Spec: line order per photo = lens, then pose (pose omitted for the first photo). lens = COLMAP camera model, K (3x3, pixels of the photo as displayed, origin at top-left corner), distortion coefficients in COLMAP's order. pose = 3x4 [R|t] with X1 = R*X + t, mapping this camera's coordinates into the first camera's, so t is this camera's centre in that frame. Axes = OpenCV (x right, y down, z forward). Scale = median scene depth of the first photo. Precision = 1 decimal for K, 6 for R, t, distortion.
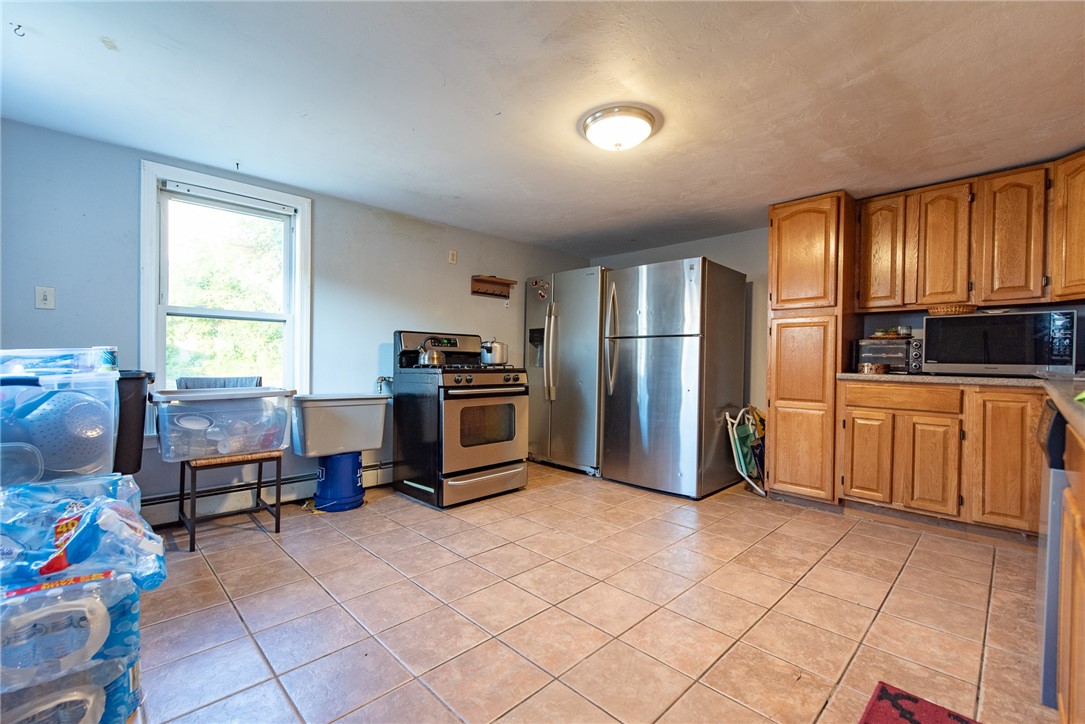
lens RADIAL K [[464.0, 0, 542.5], [0, 464.0, 362.0], [0, 0, 1]] dist [-0.000658, -0.000183]
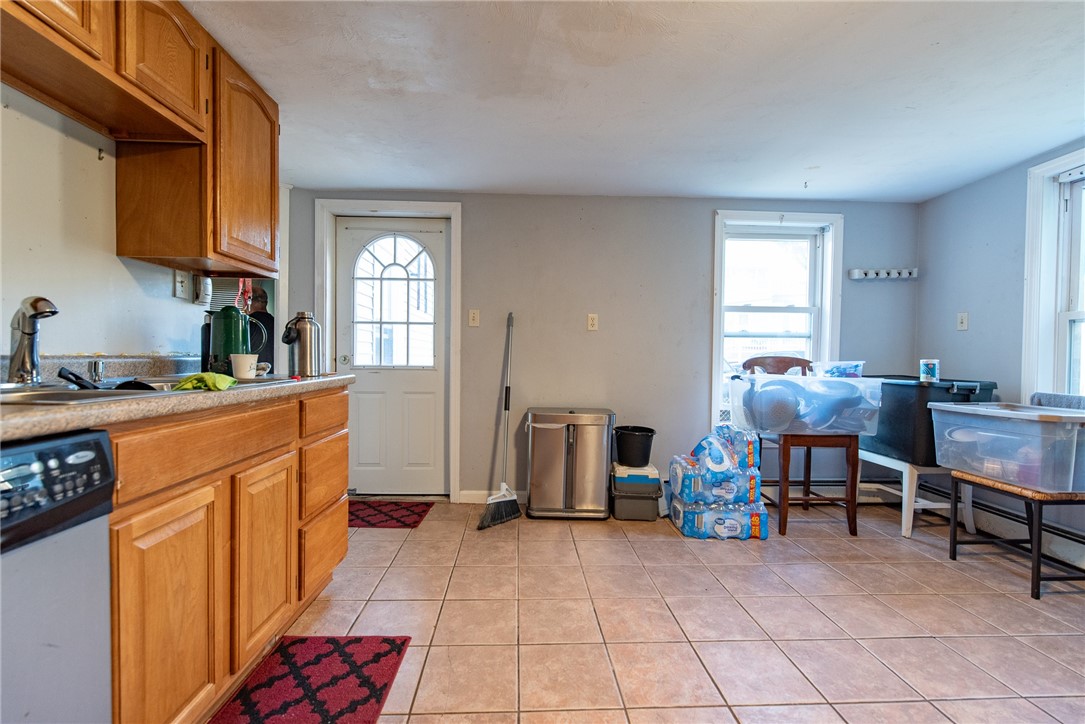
lens RADIAL K [[458.0, 0, 542.5], [0, 458.0, 362.0], [0, 0, 1]] dist [-0.001029, -0.000184]
pose [[-0.662159, -0.014656, -0.749220, 0.542472], [-0.022953, 0.999736, 0.000730, -0.005030], [0.749011, 0.017680, -0.662321, 0.887187]]
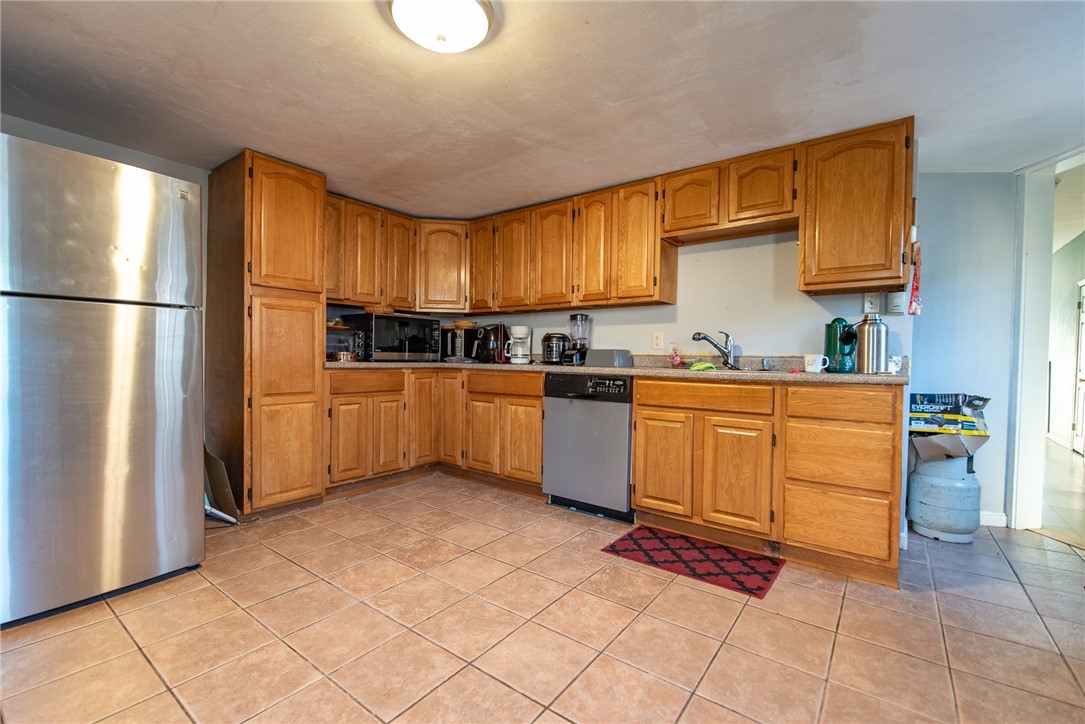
lens RADIAL K [[464.0, 0, 542.5], [0, 464.0, 362.0], [0, 0, 1]] dist [-0.000658, -0.000183]
pose [[-0.147791, -0.025566, 0.988688, -0.458827], [-0.010819, 0.999648, 0.024232, -0.005661], [-0.988959, -0.007115, -0.148016, 0.791805]]
